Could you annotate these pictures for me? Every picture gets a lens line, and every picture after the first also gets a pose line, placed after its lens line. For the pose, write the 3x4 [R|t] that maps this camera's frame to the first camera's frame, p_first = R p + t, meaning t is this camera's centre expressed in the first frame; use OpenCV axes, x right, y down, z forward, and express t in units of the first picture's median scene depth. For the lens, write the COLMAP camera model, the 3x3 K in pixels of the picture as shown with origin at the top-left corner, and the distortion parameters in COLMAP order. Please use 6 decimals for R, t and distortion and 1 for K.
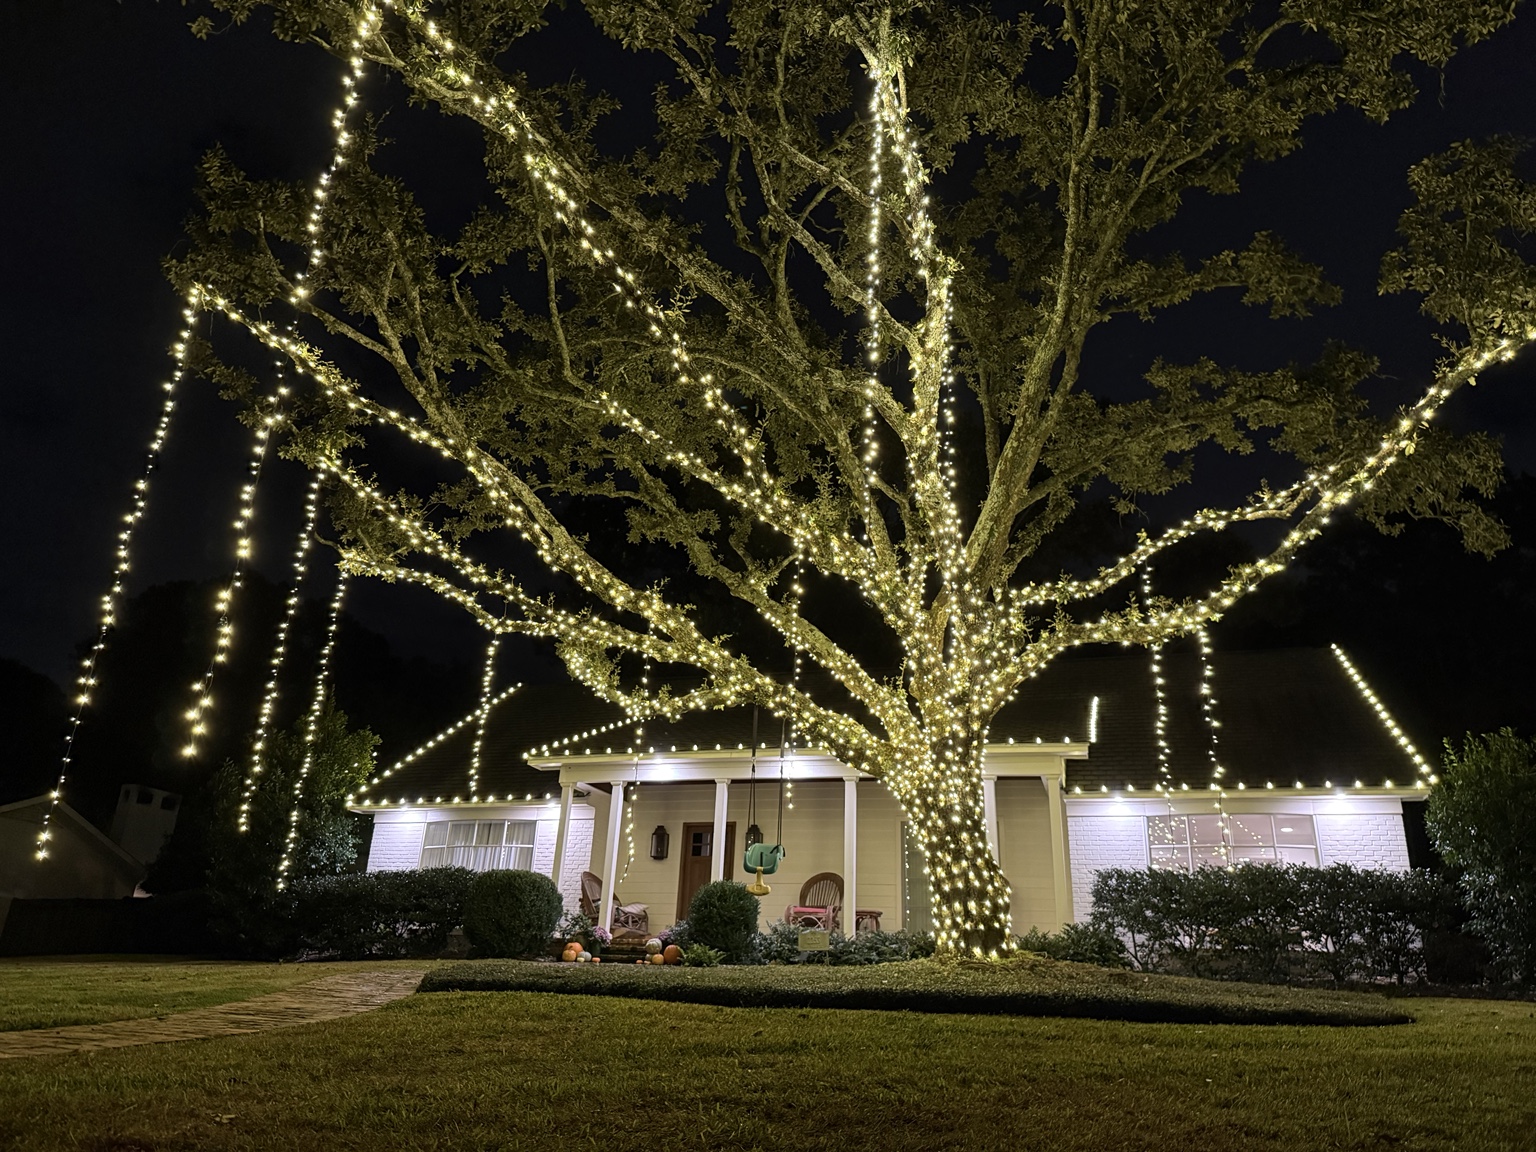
lens RADIAL K [[947.6, 0, 769.7], [0, 947.6, 652.1], [0, 0, 1]] dist [0.026609, -0.071590]
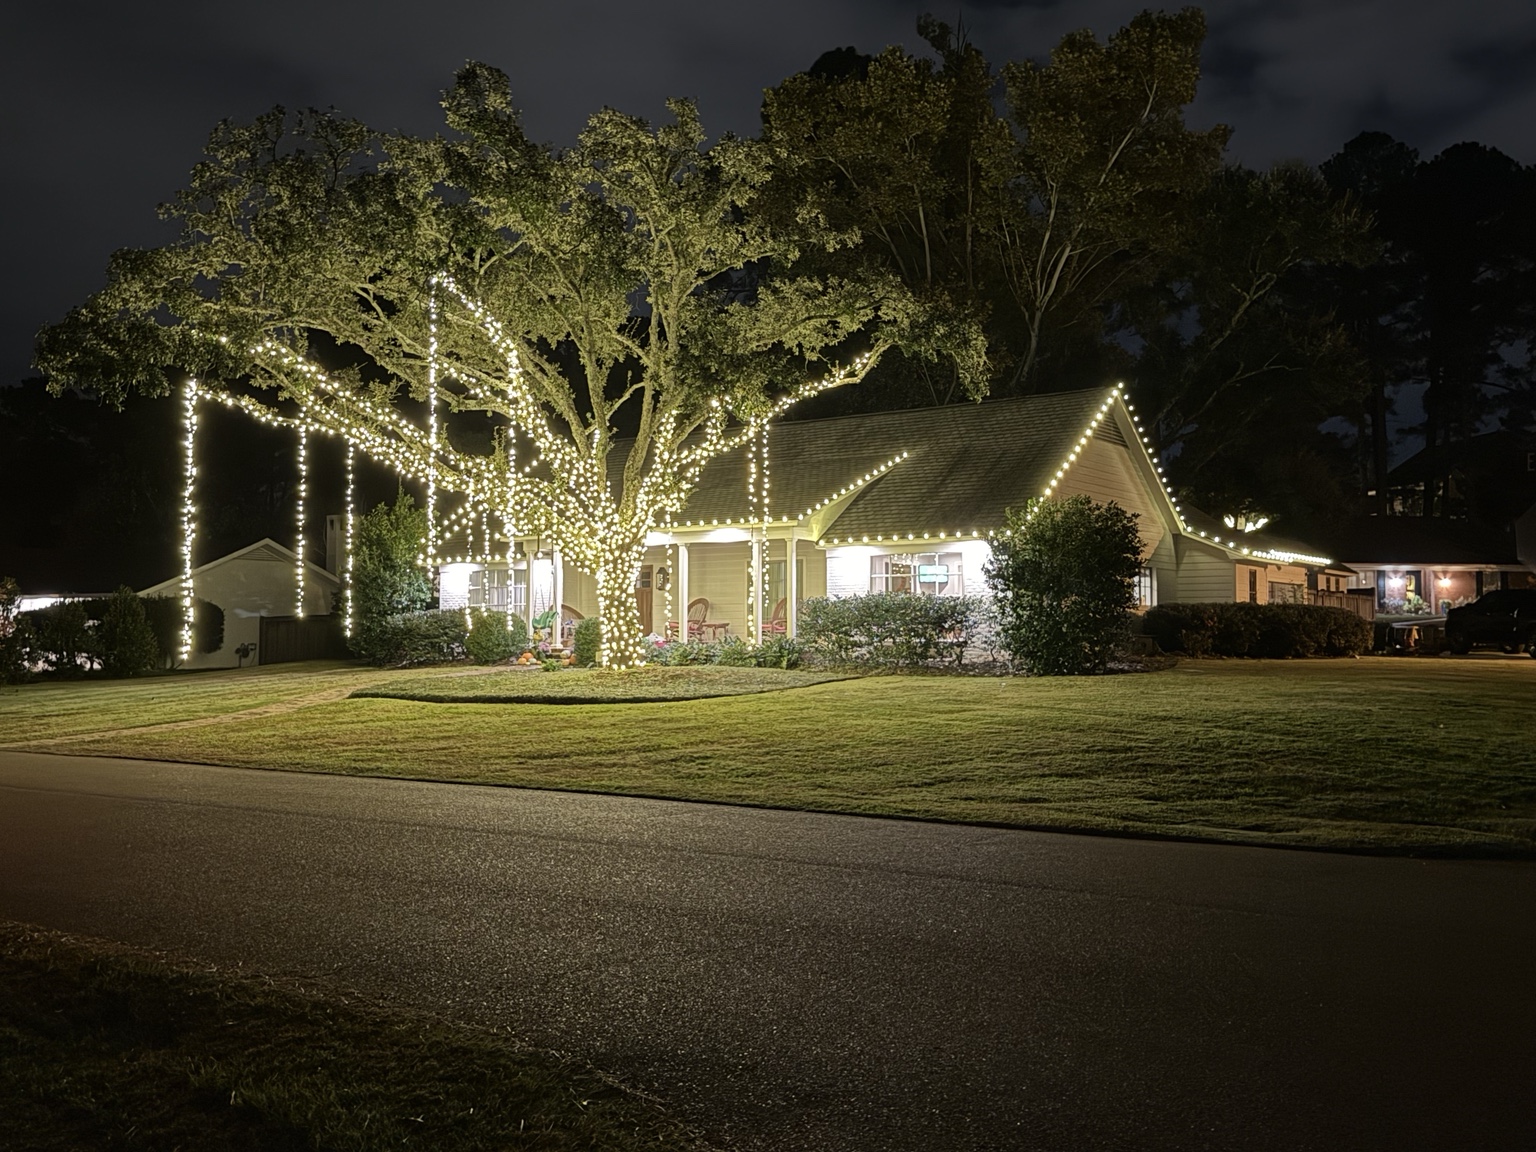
lens RADIAL K [[1055.5, 0, 780.1], [0, 1055.5, 581.3], [0, 0, 1]] dist [0.126283, -0.205306]
pose [[0.968658, -0.054162, -0.242420, 0.825062], [0.120421, 0.955979, 0.267588, -0.309745], [0.217256, -0.288393, 0.932539, -0.717326]]
